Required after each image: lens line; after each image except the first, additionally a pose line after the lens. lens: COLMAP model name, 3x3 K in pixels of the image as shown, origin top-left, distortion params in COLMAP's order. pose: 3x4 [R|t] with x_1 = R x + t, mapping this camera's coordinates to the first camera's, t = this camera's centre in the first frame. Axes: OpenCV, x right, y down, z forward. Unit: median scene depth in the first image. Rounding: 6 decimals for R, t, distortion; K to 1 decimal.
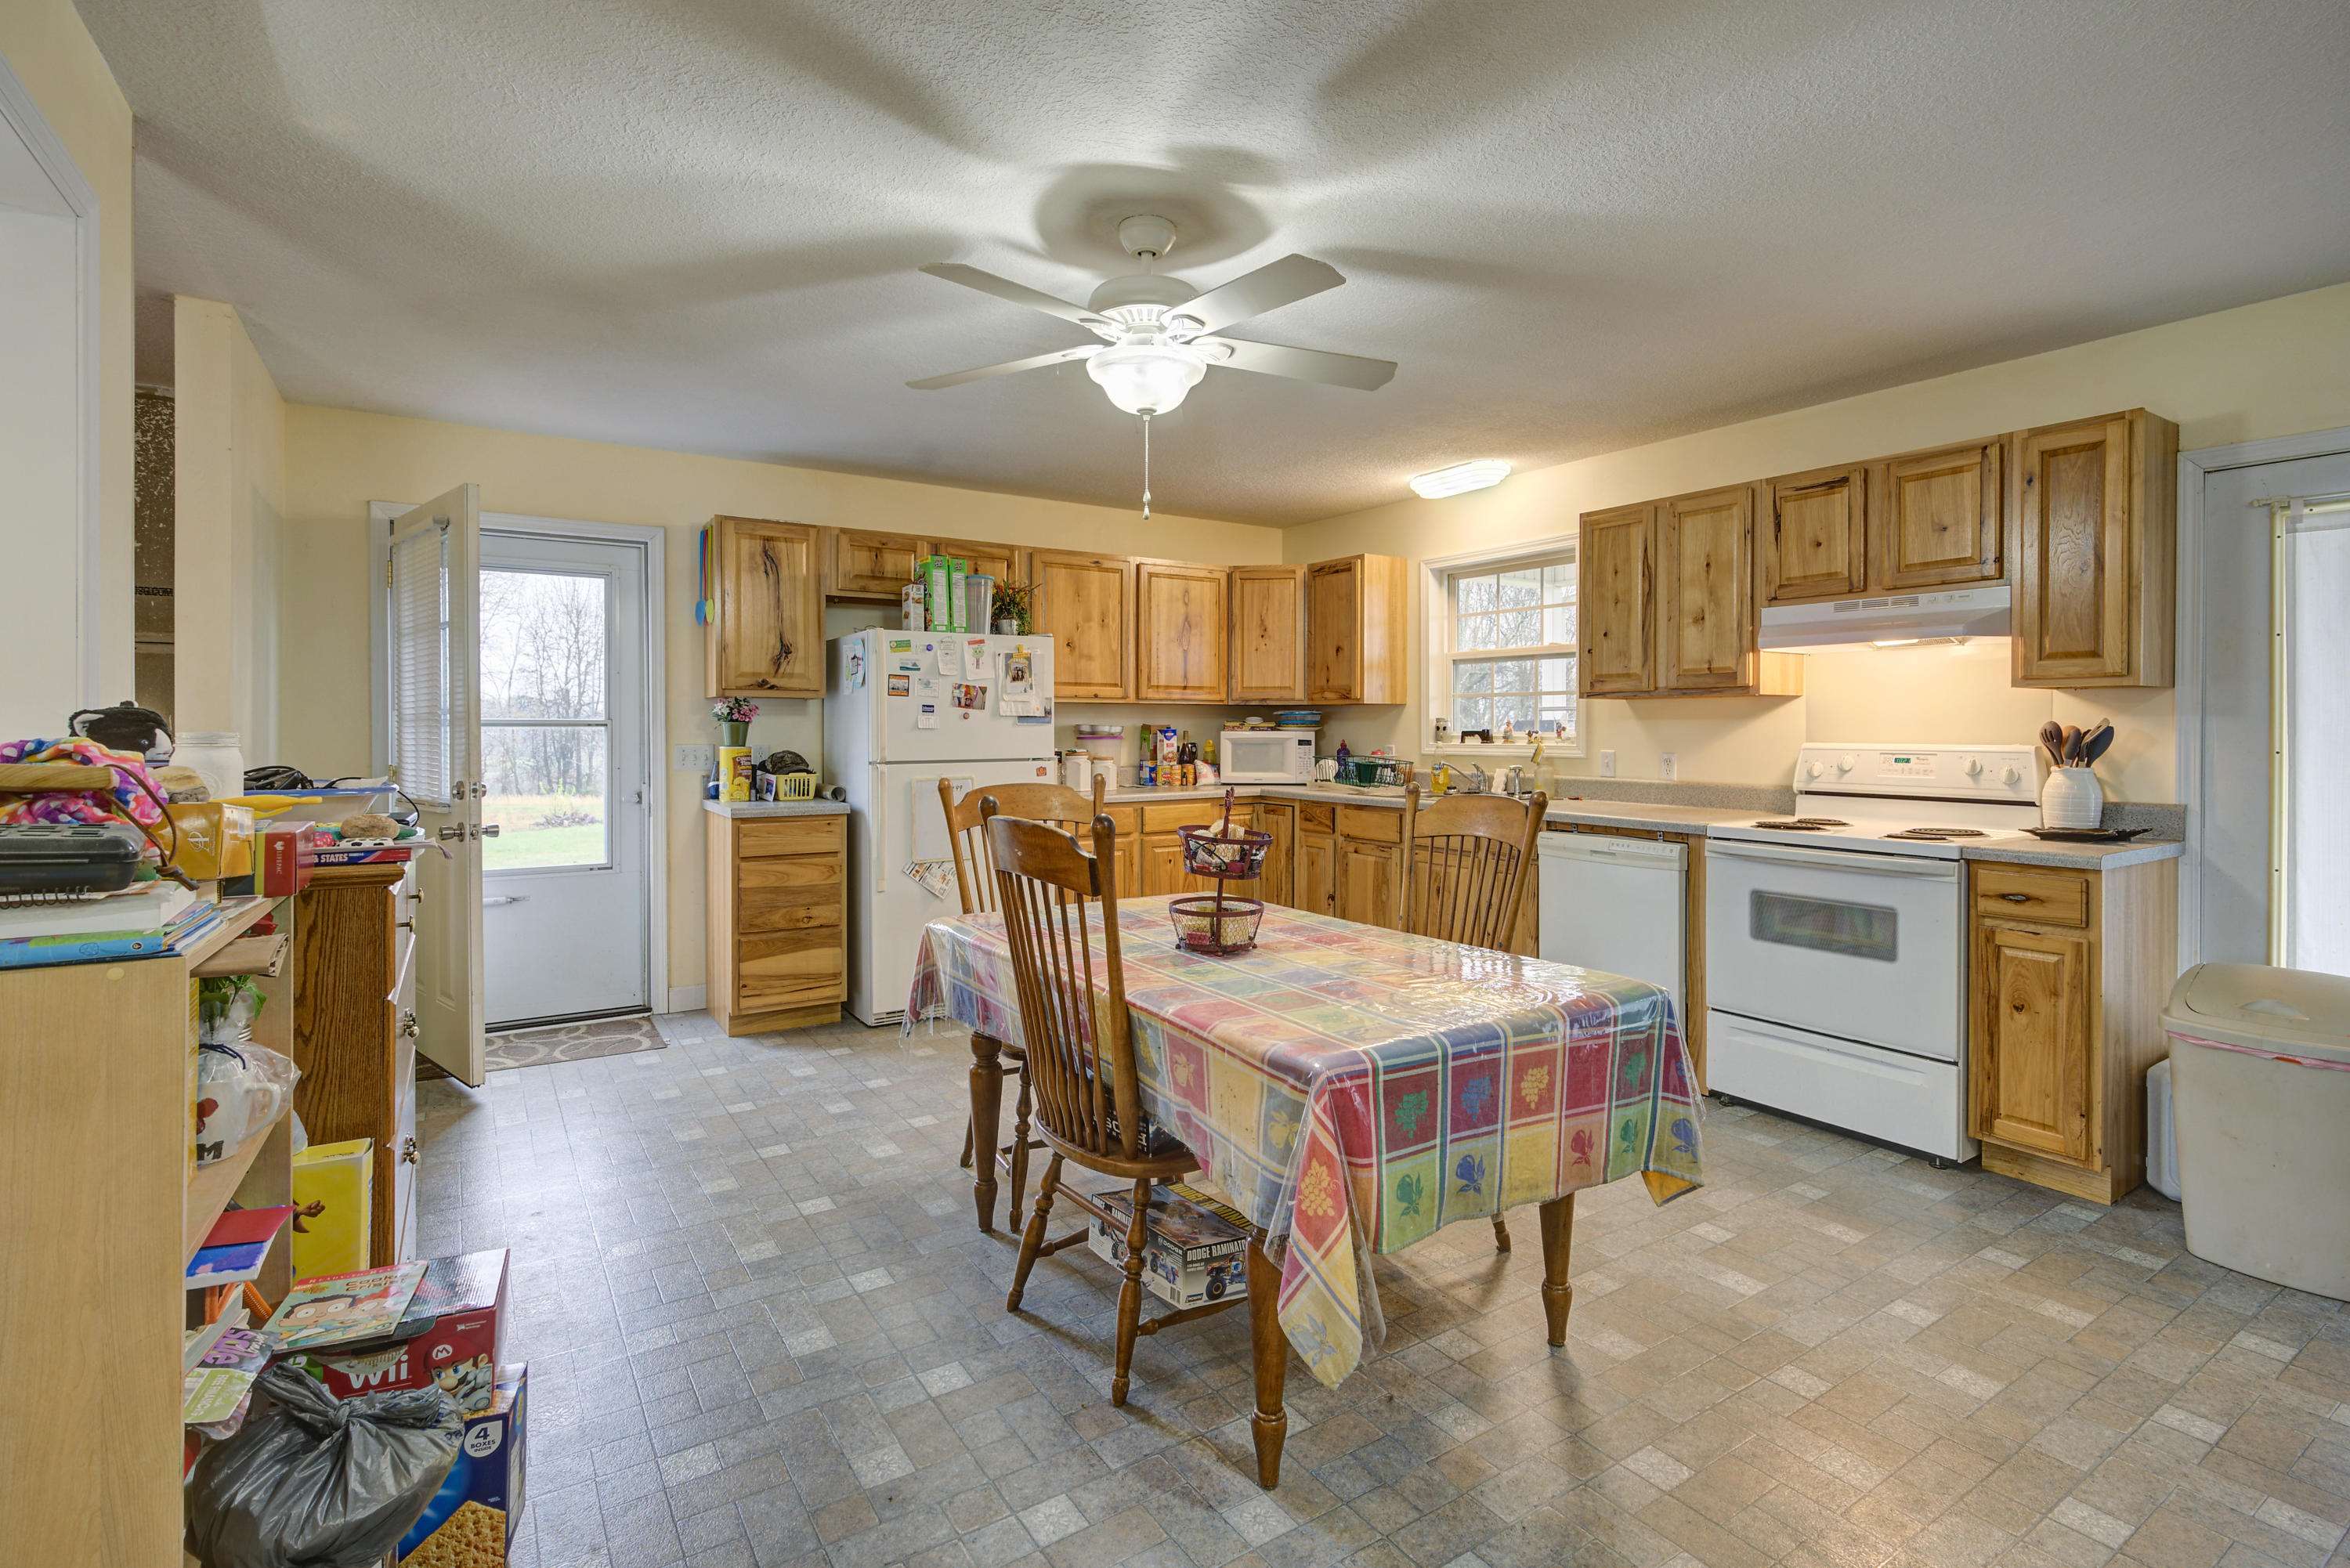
lens RADIAL K [[1121.8, 0, 1168.0], [0, 1121.8, 722.8], [0, 0, 1]] dist [-0.002731, -0.000330]
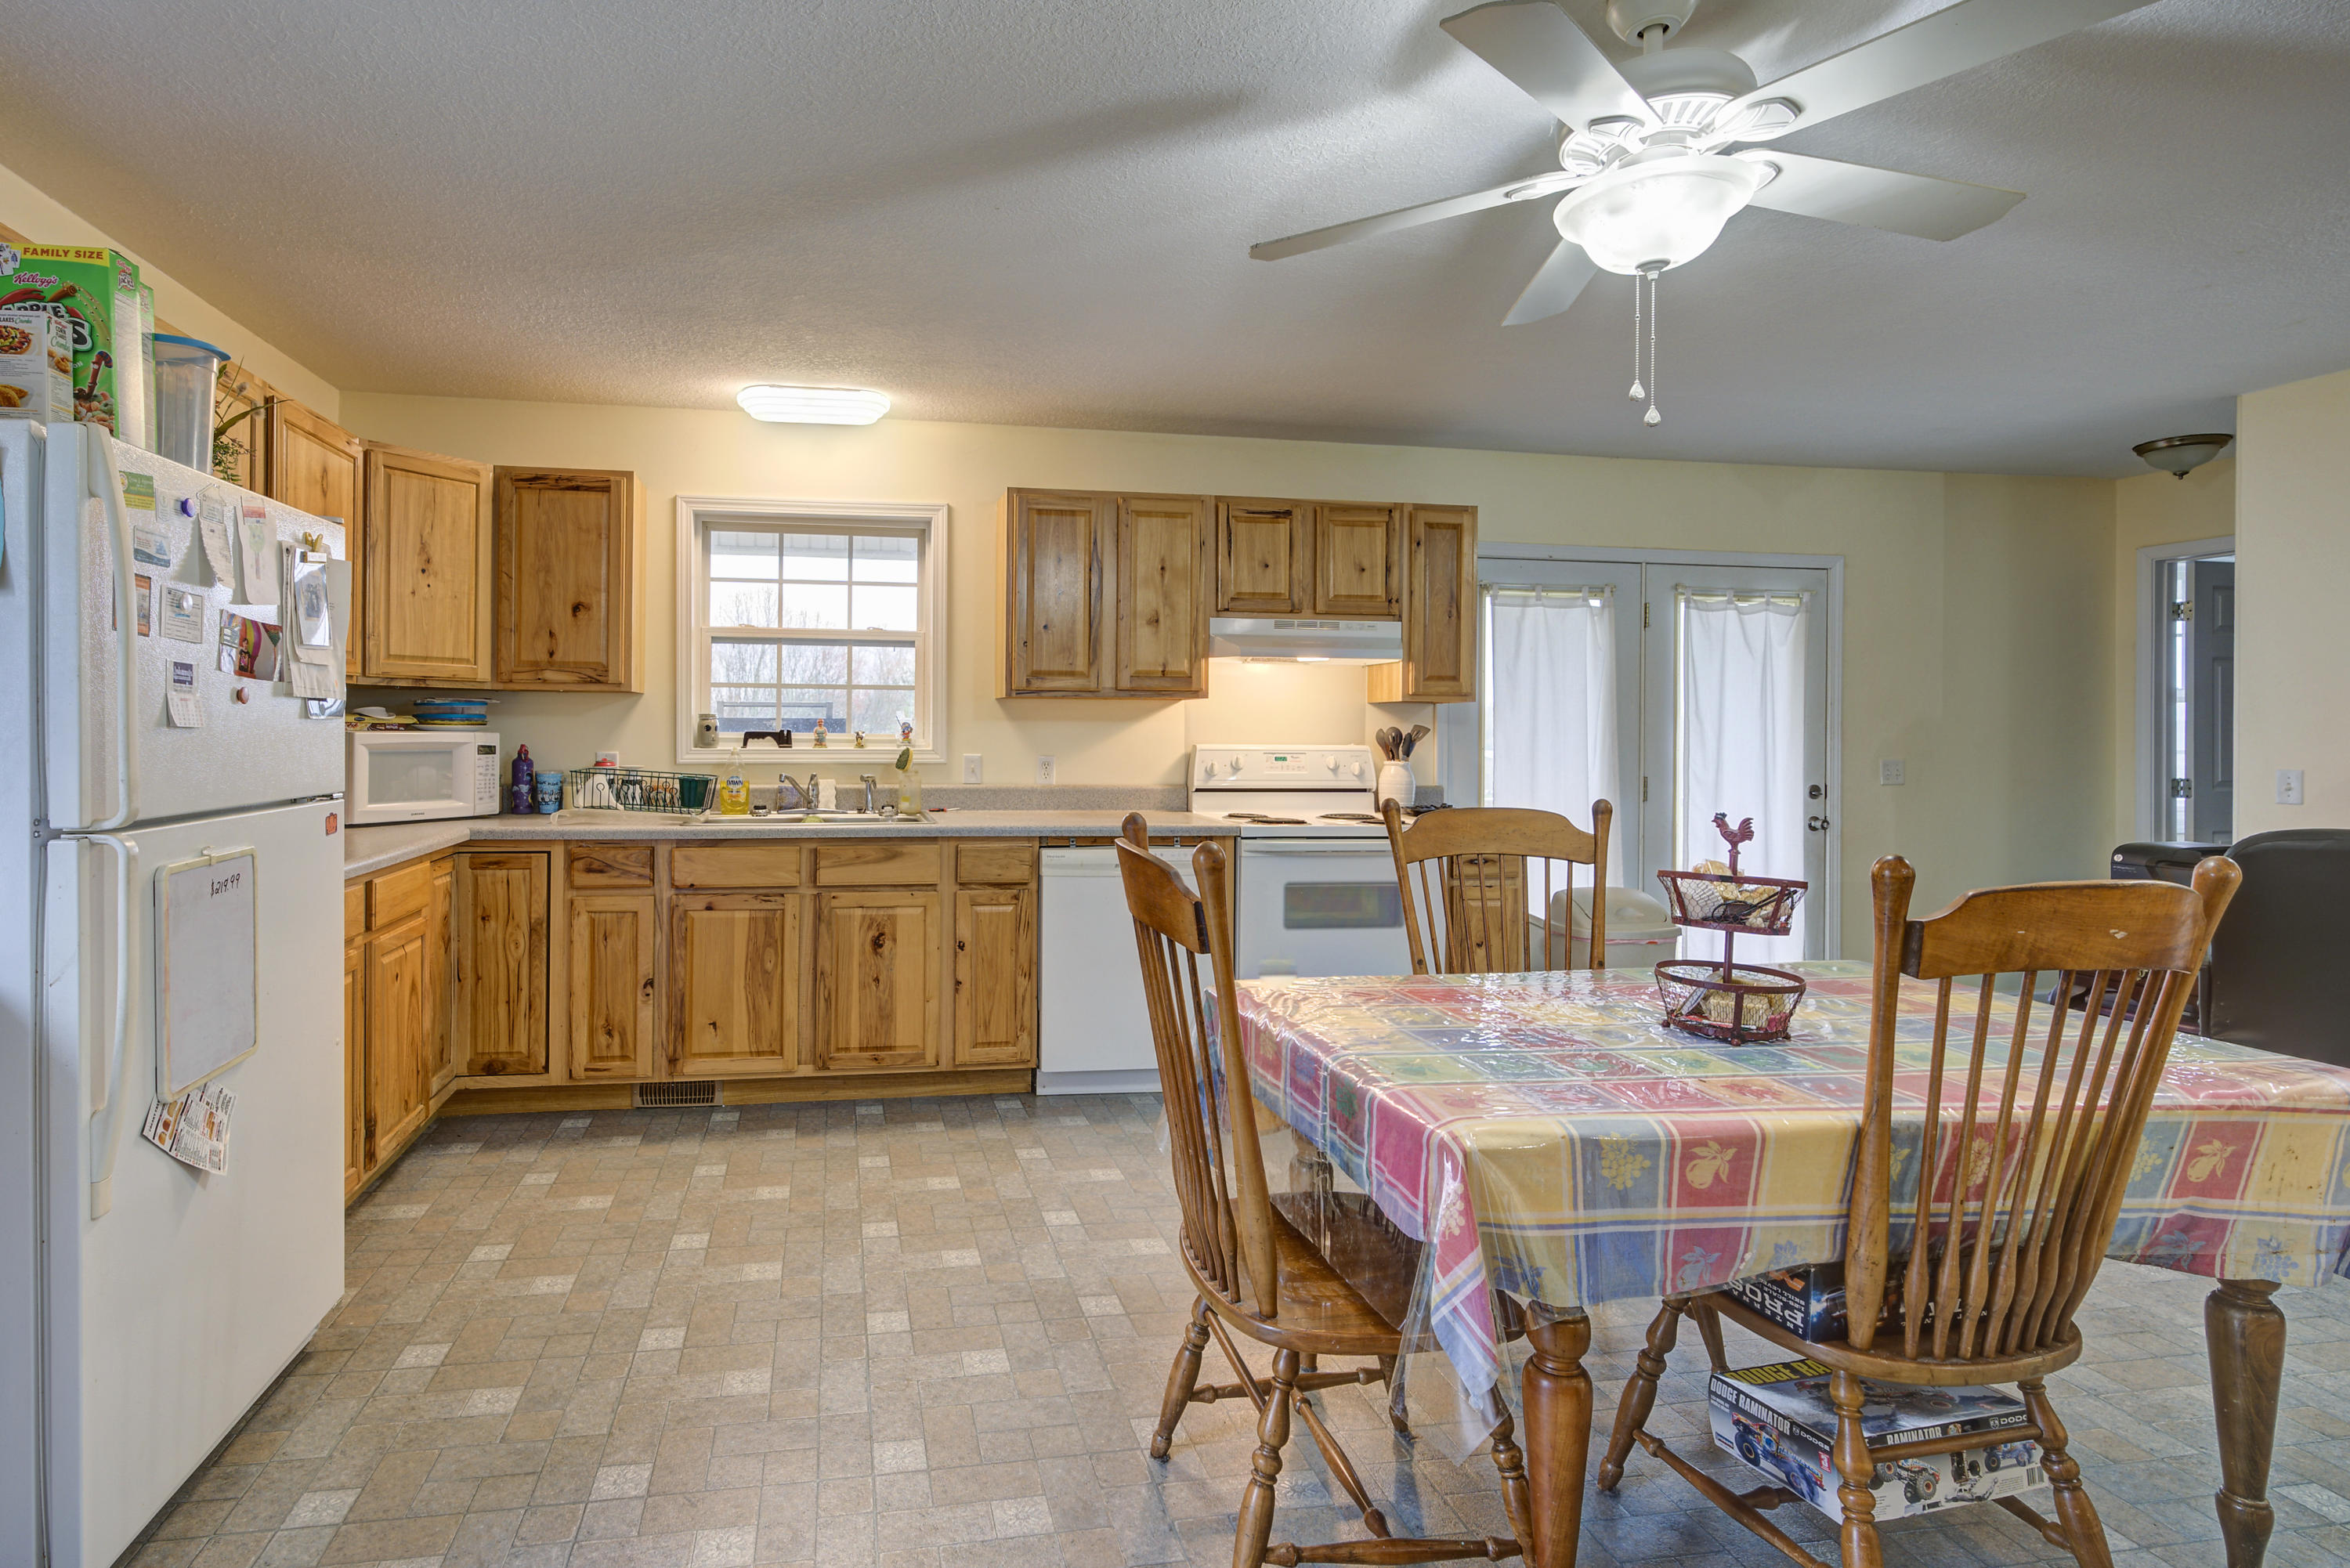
lens RADIAL K [[1163.9, 0, 1008.8], [0, 1163.9, 720.6], [0, 0, 1]] dist [0.000462, -0.000004]
pose [[0.400822, 0.008843, 0.916113, -0.446661], [-0.010448, 0.999933, -0.005080, 0.002039], [-0.916096, -0.007535, 0.400888, 0.595485]]
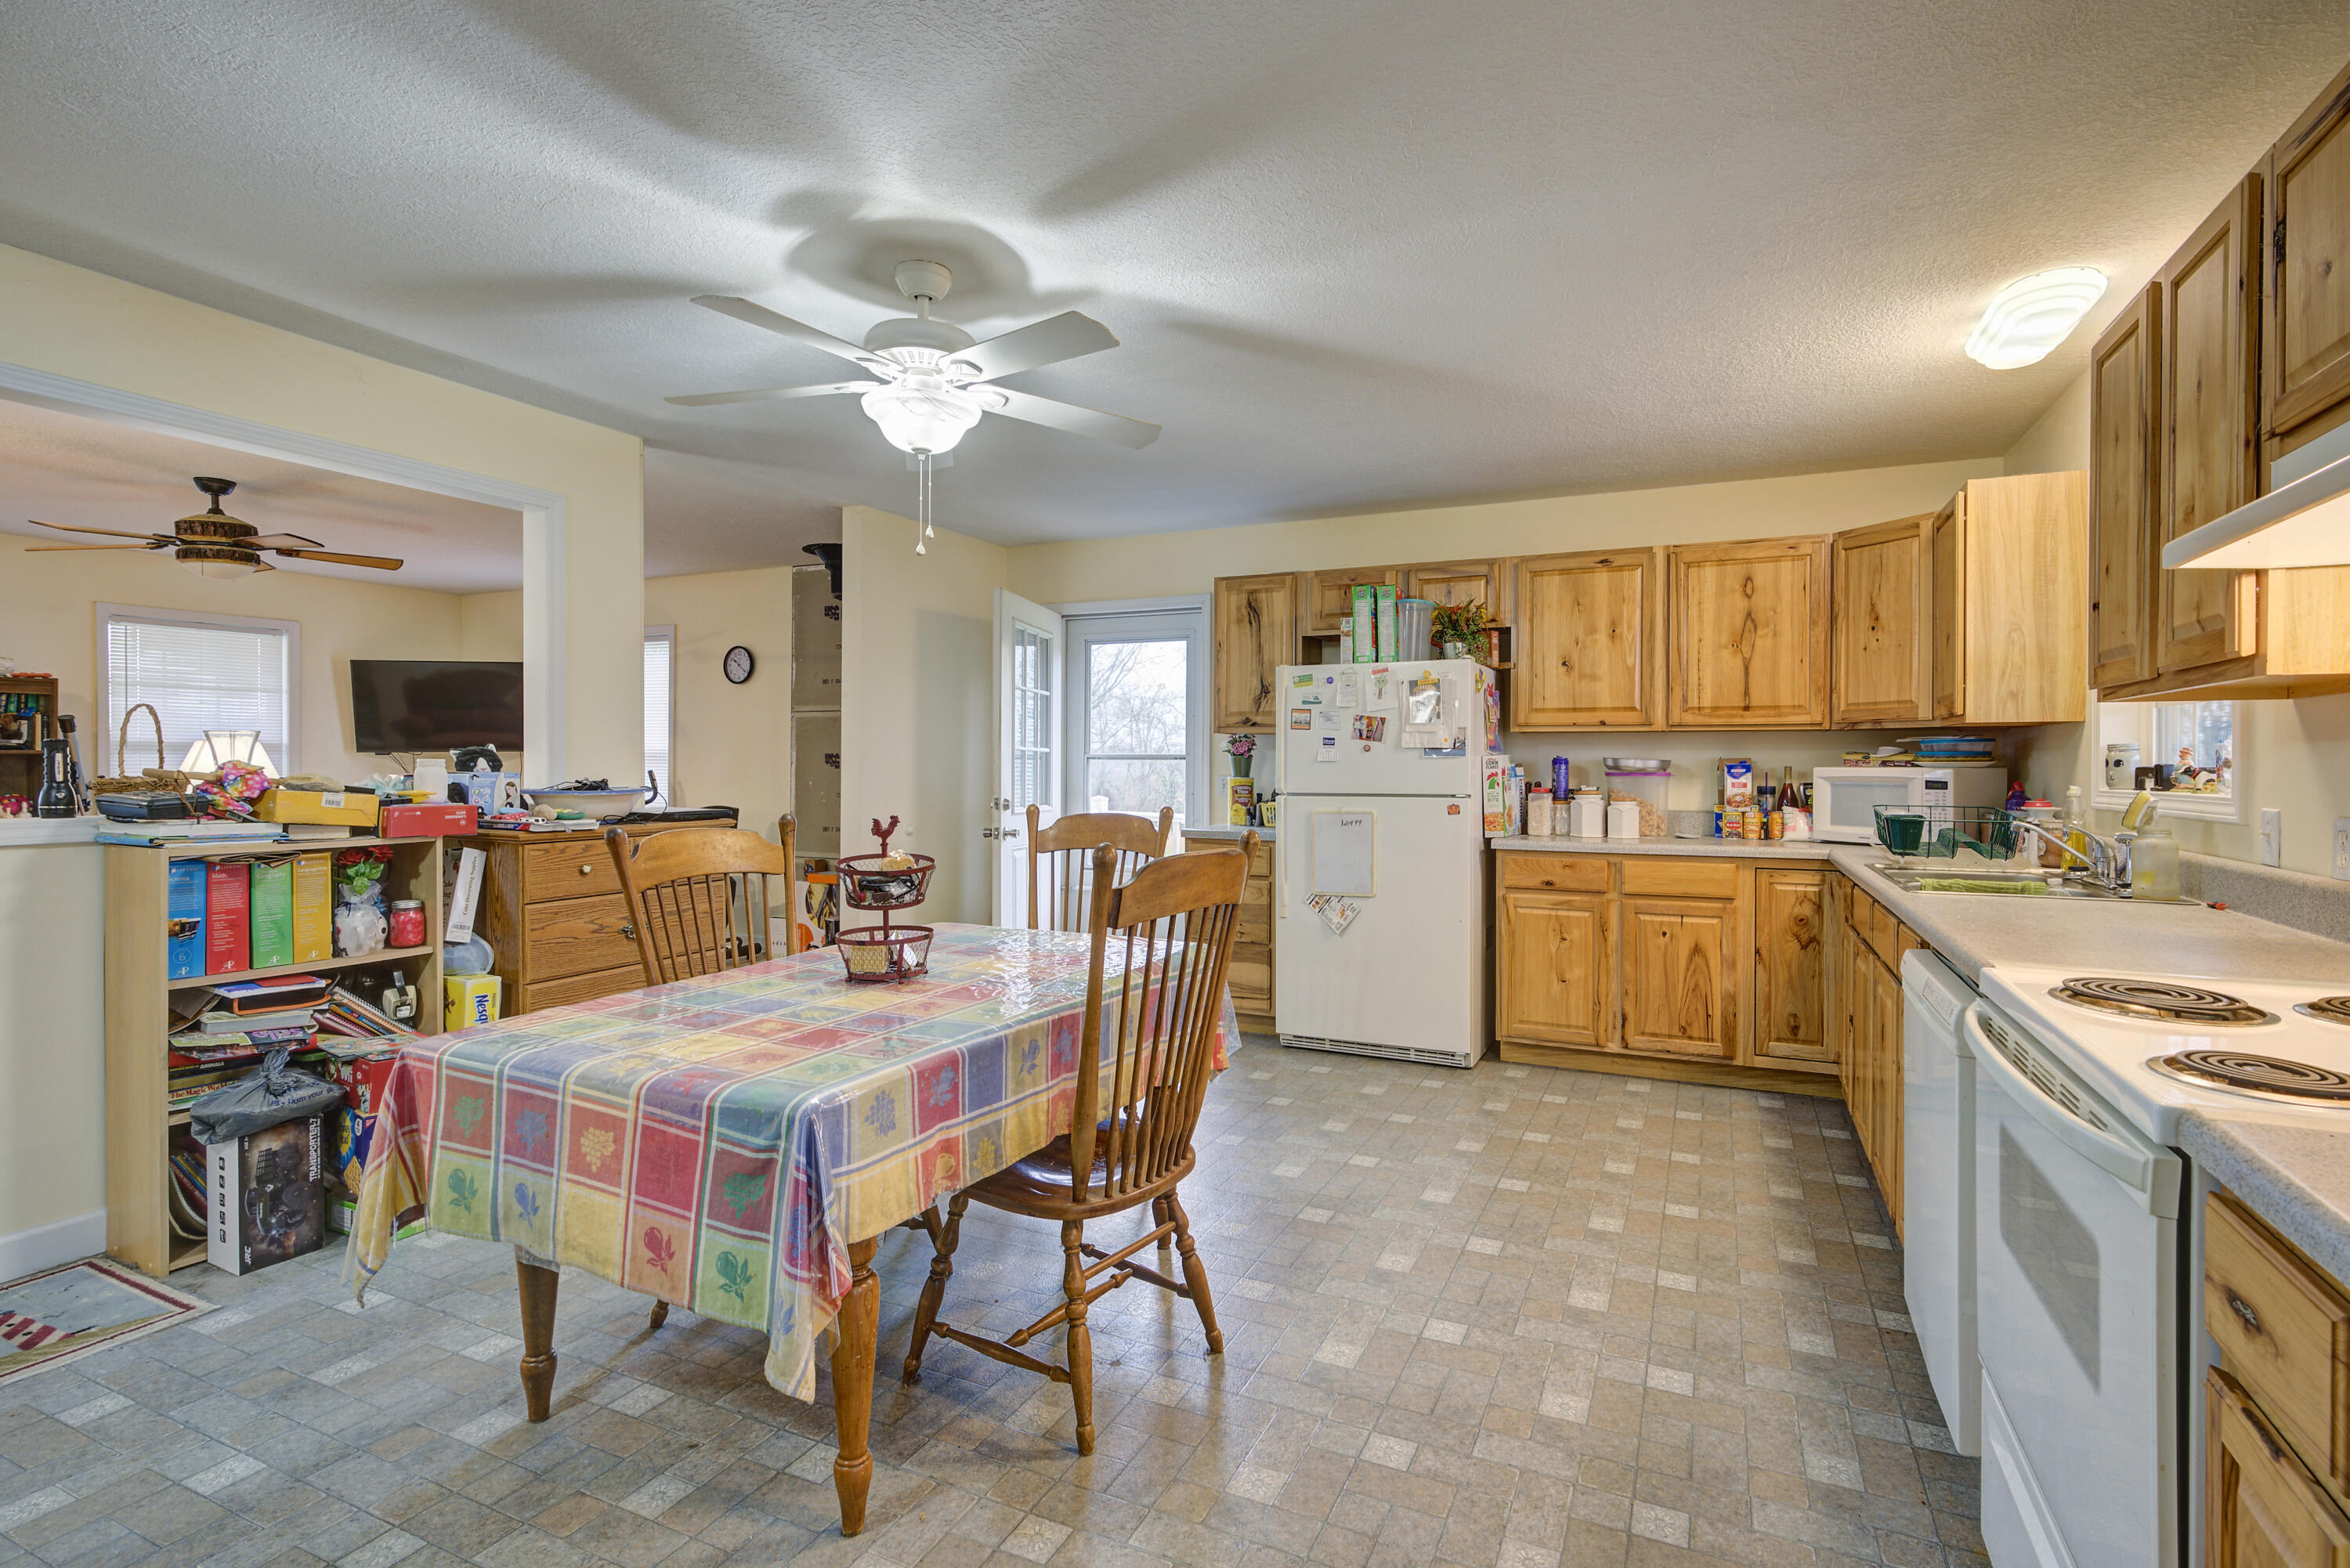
lens RADIAL K [[1083.8, 0, 1197.4], [0, 1083.8, 762.8], [0, 0, 1]] dist [0.007470, -0.000455]
pose [[0.533080, 0.002437, -0.846062, 0.536683], [0.000384, 0.999995, 0.003123, 0.003283], [0.846065, -0.001989, 0.533076, 0.379561]]
